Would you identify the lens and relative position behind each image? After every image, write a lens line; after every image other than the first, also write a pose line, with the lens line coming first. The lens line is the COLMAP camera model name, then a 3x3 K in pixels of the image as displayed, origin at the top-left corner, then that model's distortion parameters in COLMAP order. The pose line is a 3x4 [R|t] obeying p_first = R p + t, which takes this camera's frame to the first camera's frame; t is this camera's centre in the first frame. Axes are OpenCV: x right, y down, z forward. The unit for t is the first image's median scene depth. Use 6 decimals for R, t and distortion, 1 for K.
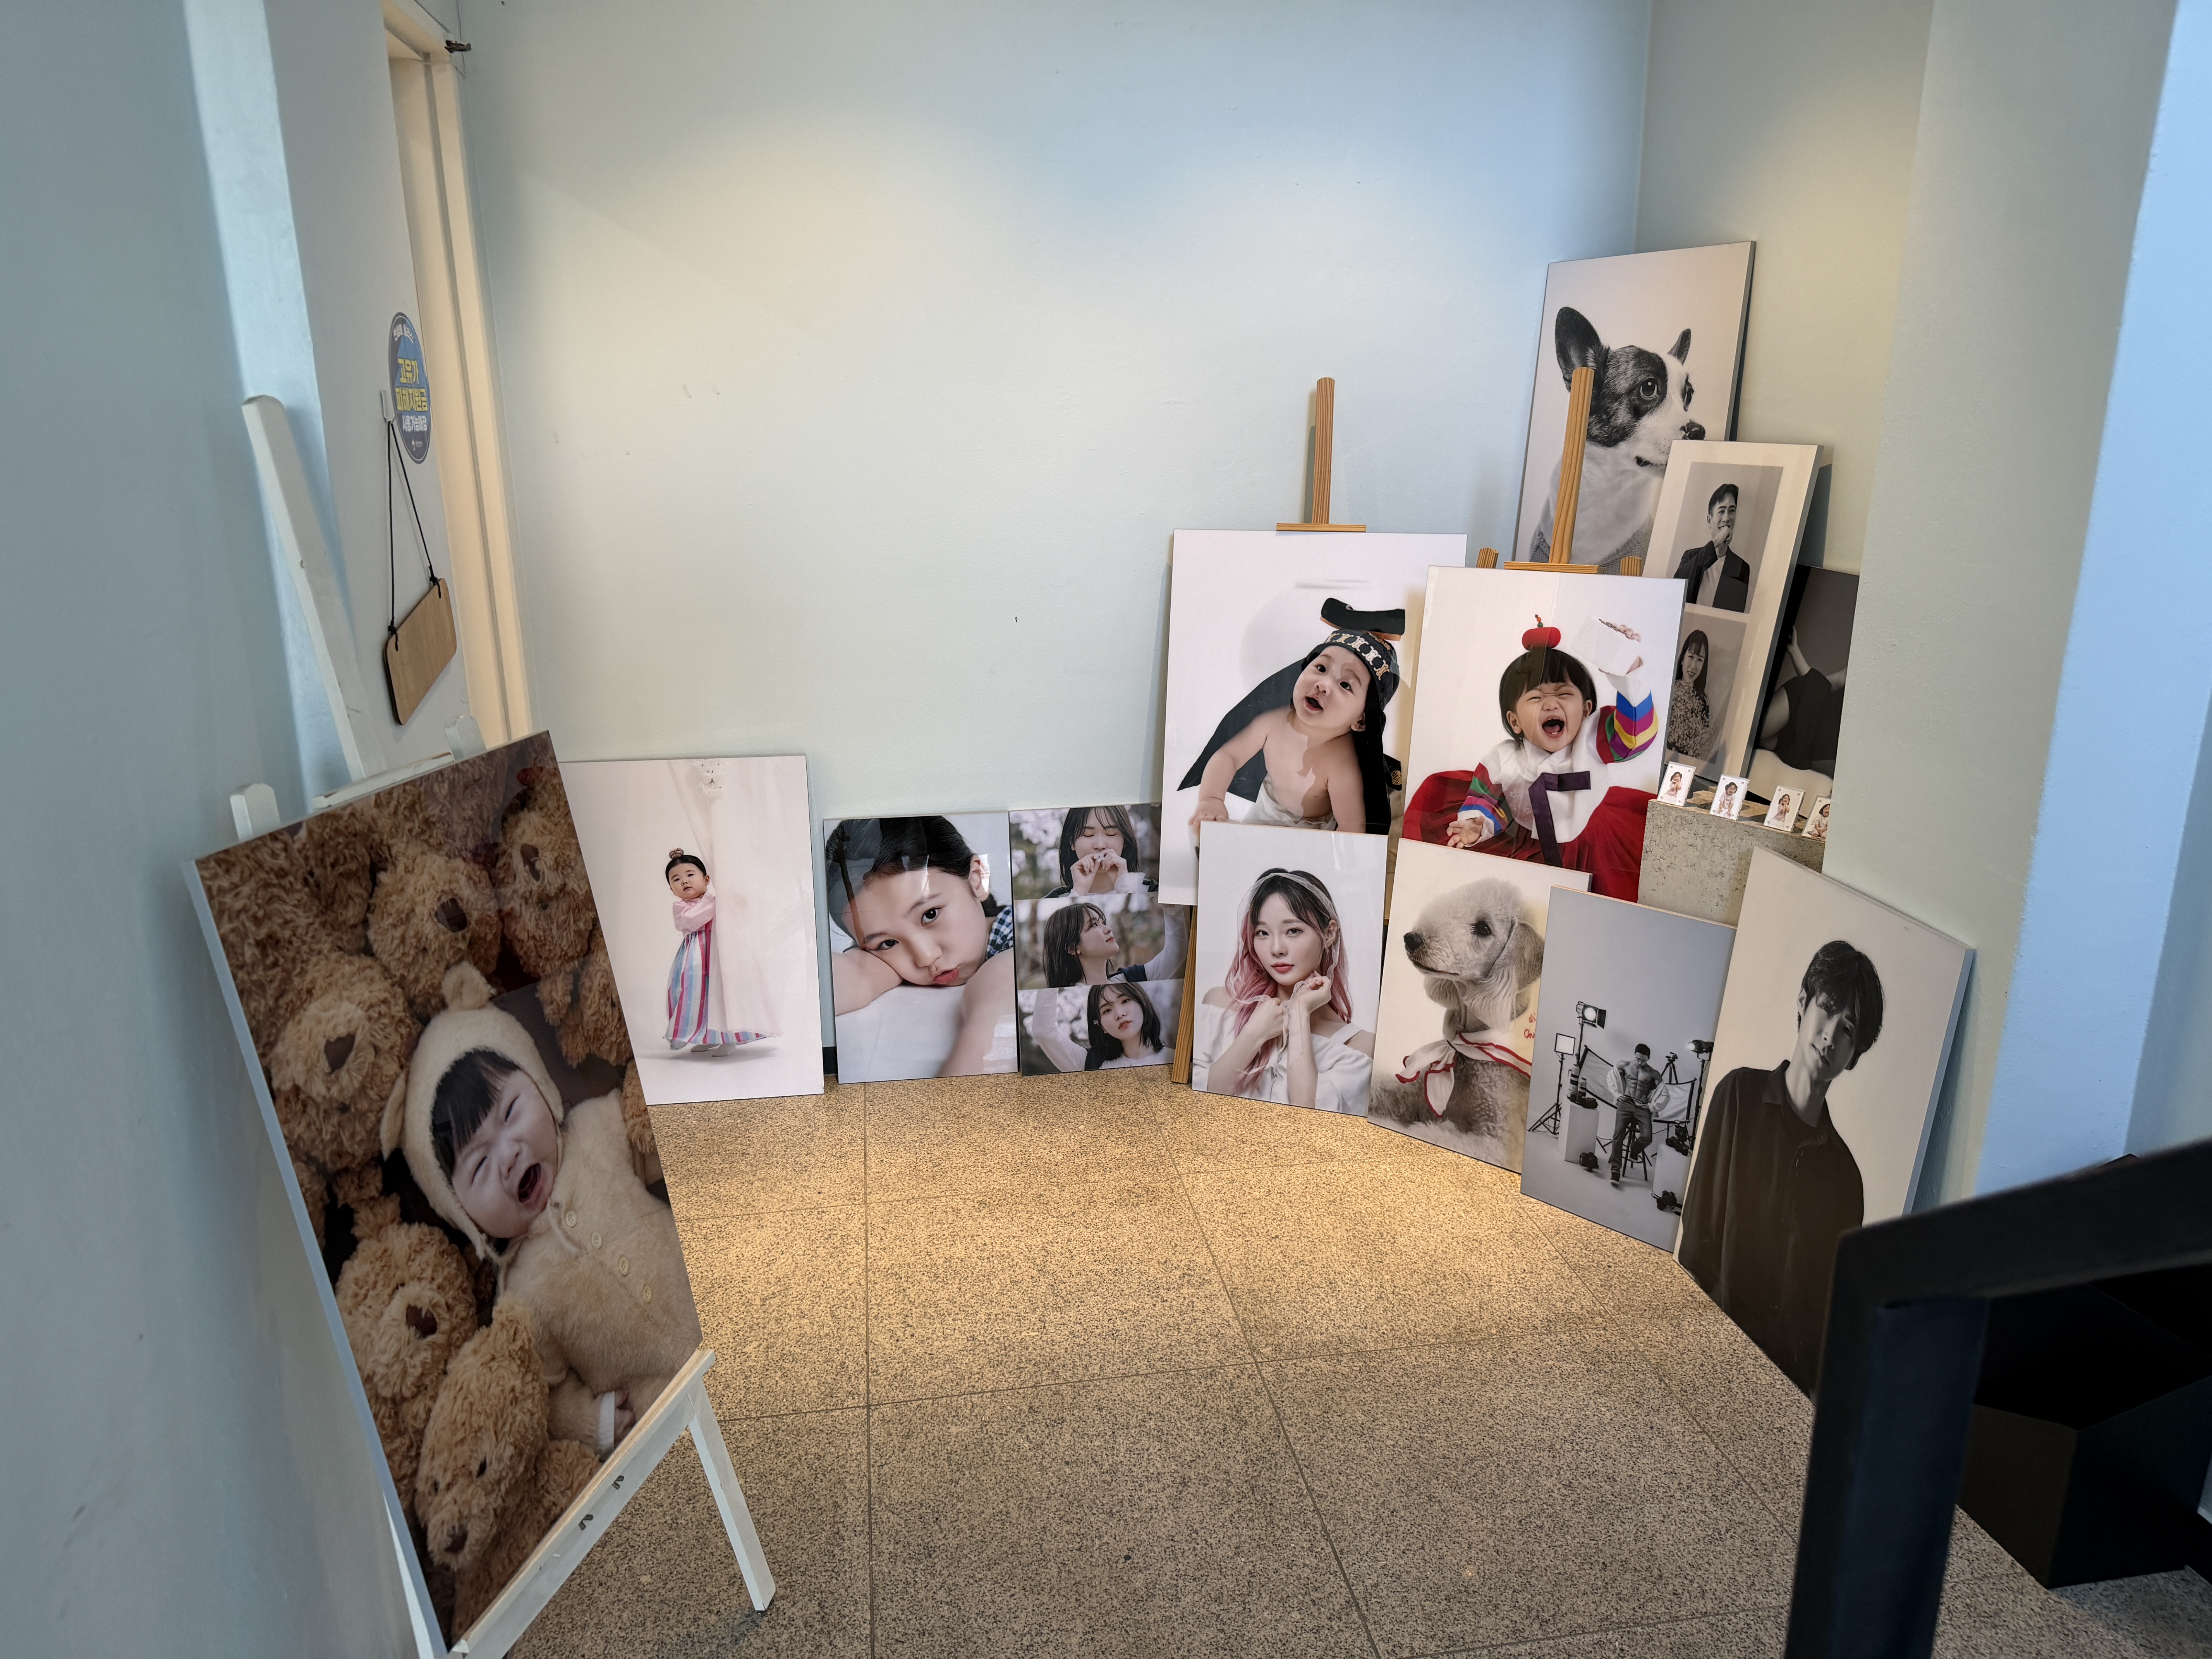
lens RADIAL K [[1577.4, 0, 1104.5], [0, 1577.4, 838.0], [0, 0, 1]] dist [-0.007651, -0.011559]
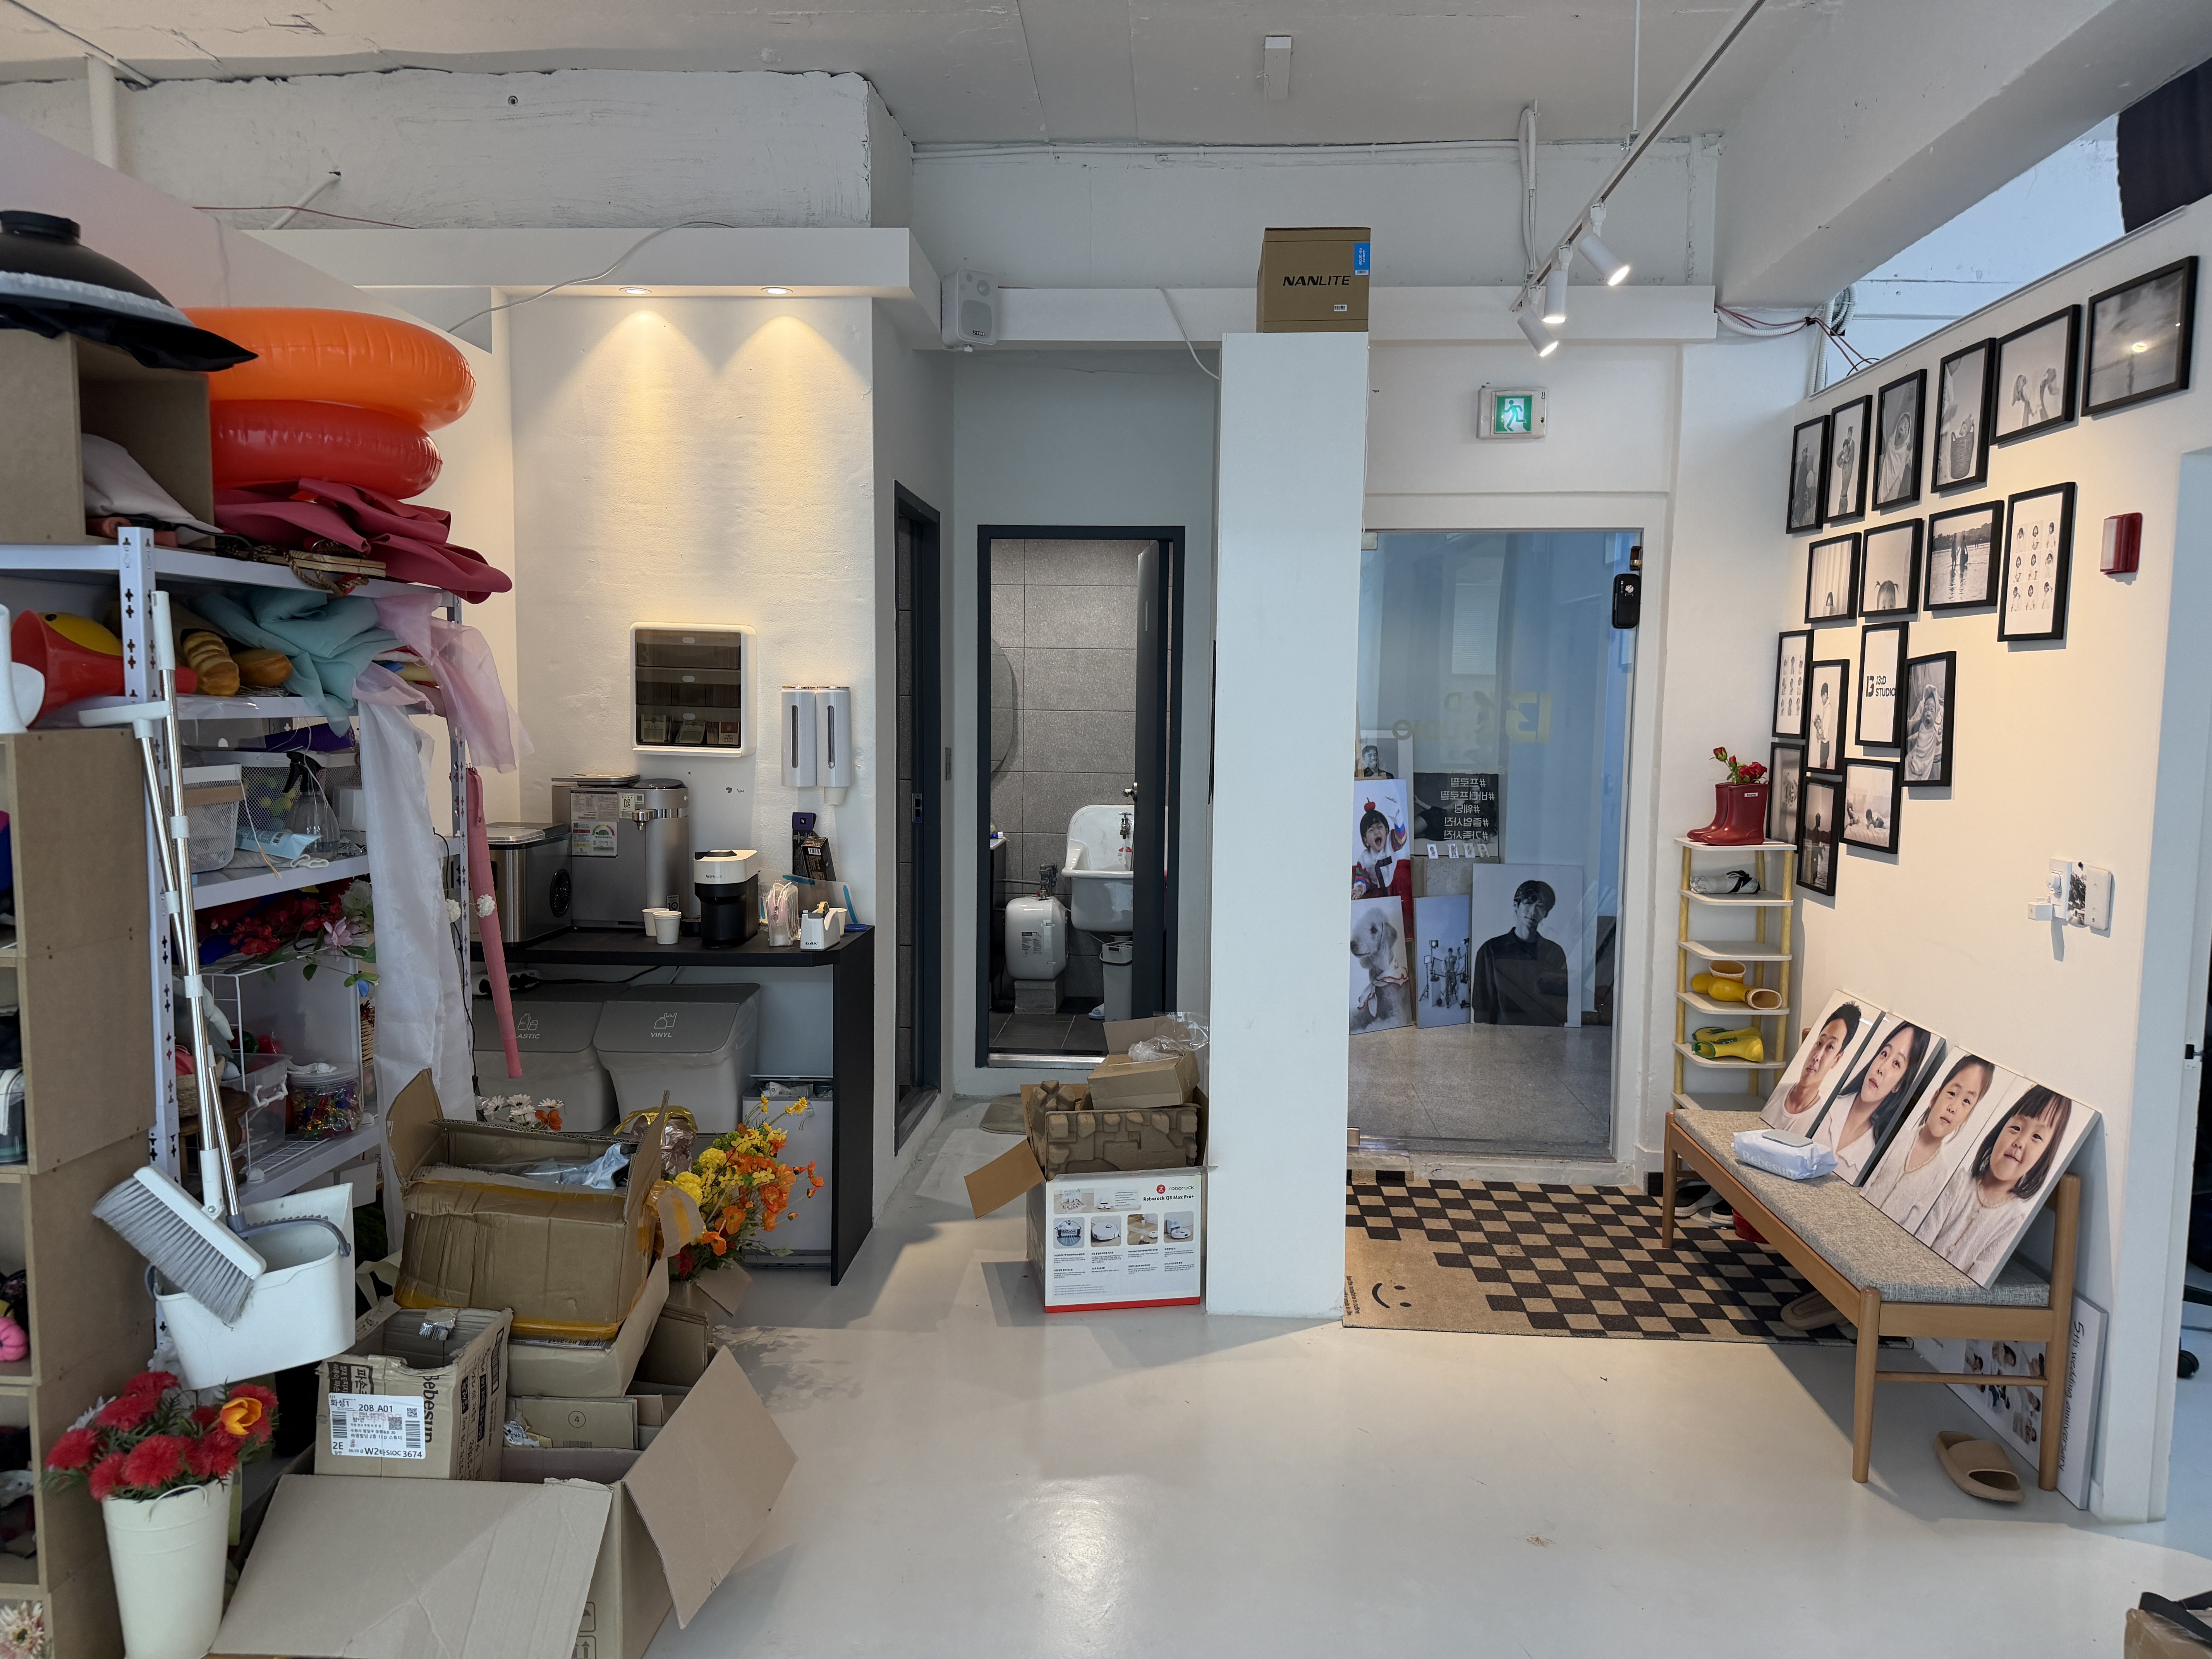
lens RADIAL K [[1577.4, 0, 1105.8], [0, 1577.4, 835.0], [0, 0, 1]] dist [-0.007651, -0.011559]
pose [[0.238784, -0.078840, 0.967867, -2.226991], [0.252010, 0.967582, 0.016643, -0.230777], [-0.937802, 0.239938, 0.250911, 0.788644]]
